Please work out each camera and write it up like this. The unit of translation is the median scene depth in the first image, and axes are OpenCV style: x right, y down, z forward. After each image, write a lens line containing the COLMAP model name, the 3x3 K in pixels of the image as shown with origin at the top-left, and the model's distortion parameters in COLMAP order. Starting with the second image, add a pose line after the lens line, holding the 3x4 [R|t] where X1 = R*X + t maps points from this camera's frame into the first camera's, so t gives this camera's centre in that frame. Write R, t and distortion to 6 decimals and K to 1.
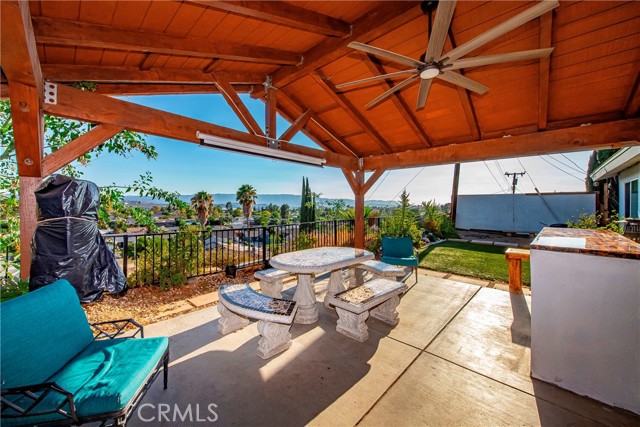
lens RADIAL K [[243.9, 0, 304.6], [0, 243.9, 206.4], [0, 0, 1]] dist [-0.001650, -0.000512]
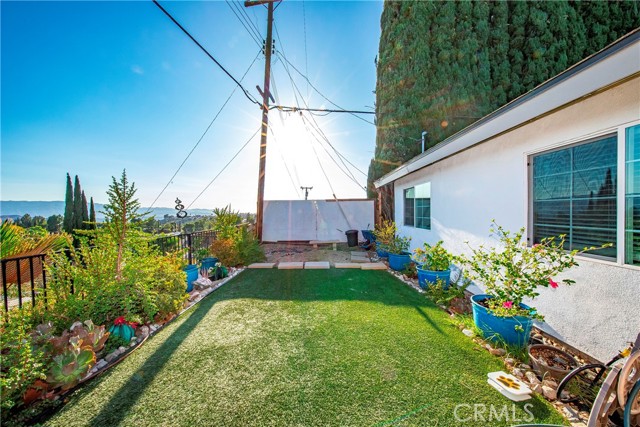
lens RADIAL K [[222.8, 0, 321.2], [0, 222.8, 215.1], [0, 0, 1]] dist [-0.001322, -0.000336]
pose [[0.706525, -0.023053, 0.707313, 0.238833], [0.021270, 0.999709, 0.011337, -0.002615], [-0.707368, 0.007035, 0.706810, 0.341415]]
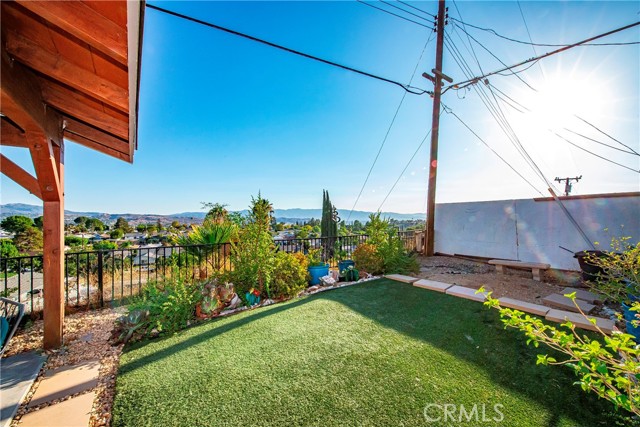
lens RADIAL K [[241.6, 0, 318.1], [0, 241.6, 214.2], [0, 0, 1]] dist [0.000455, -0.000179]
pose [[0.993082, -0.013958, -0.116587, 0.378088], [0.010868, 0.999574, -0.027101, -0.002696], [0.116916, 0.025646, 0.992811, 0.292668]]
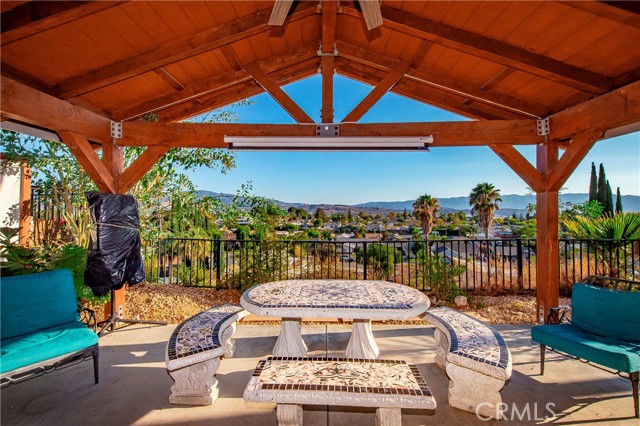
lens RADIAL K [[289.2, 0, 320.0], [0, 289.2, 213.0], [0, 0, 1]] dist [0.003590, 0.000213]
pose [[0.700513, 0.001232, -0.713638, 0.157858], [-0.000236, 0.999999, 0.001495, -0.002190], [0.713639, -0.000879, 0.700513, 0.120688]]
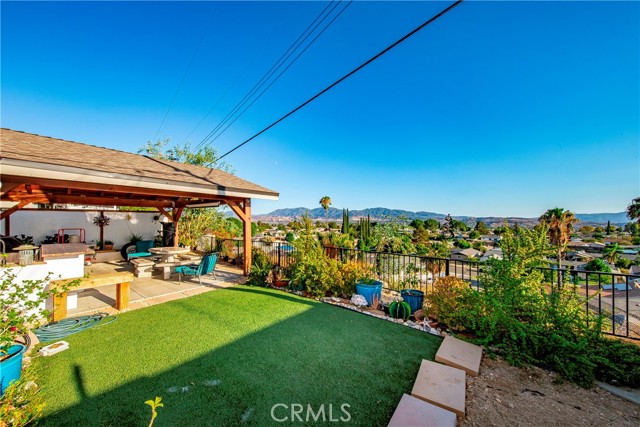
lens RADIAL K [[222.7, 0, 321.2], [0, 222.7, 218.2], [0, 0, 1]] dist [-0.000925, -0.000066]
pose [[0.142188, -0.022073, -0.989594, 0.661100], [-0.010924, 0.999655, -0.023867, -0.019578], [0.989779, 0.014204, 0.141898, 0.577779]]
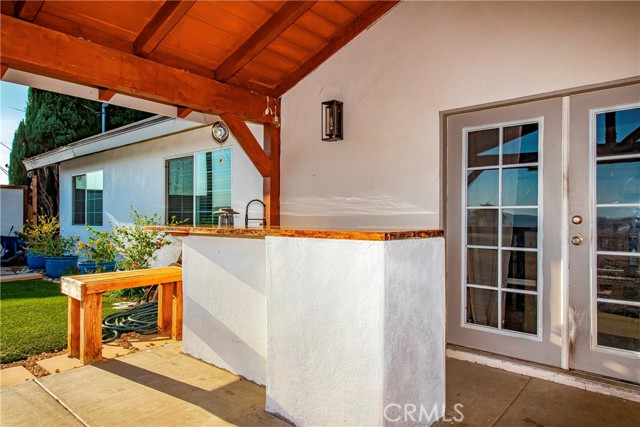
lens RADIAL K [[401.1, 0, 320.0], [0, 401.1, 213.5], [0, 0, 1]] dist [0.007471, 0.001630]
pose [[-0.084084, 0.004432, 0.996449, 0.002626], [0.005507, 0.999977, -0.003983, 0.018127], [-0.996443, 0.005153, -0.084106, 0.197064]]
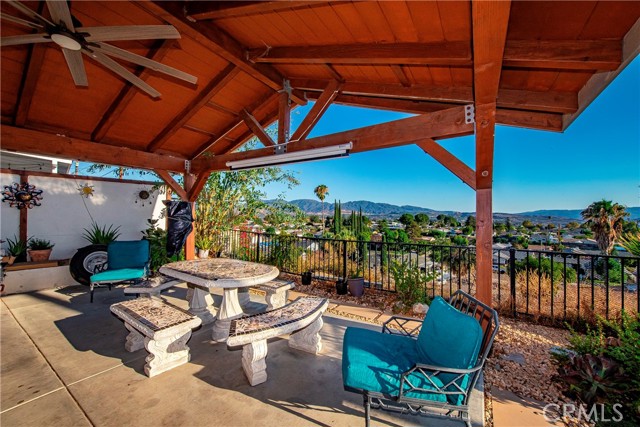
lens RADIAL K [[246.1, 0, 320.7], [0, 246.1, 212.7], [0, 0, 1]] dist [0.001836, -0.000240]
pose [[0.221555, -0.015047, -0.975032, 0.278160], [-0.019837, 0.999604, -0.019934, 0.003081], [0.974946, 0.023758, 0.221169, 0.309414]]
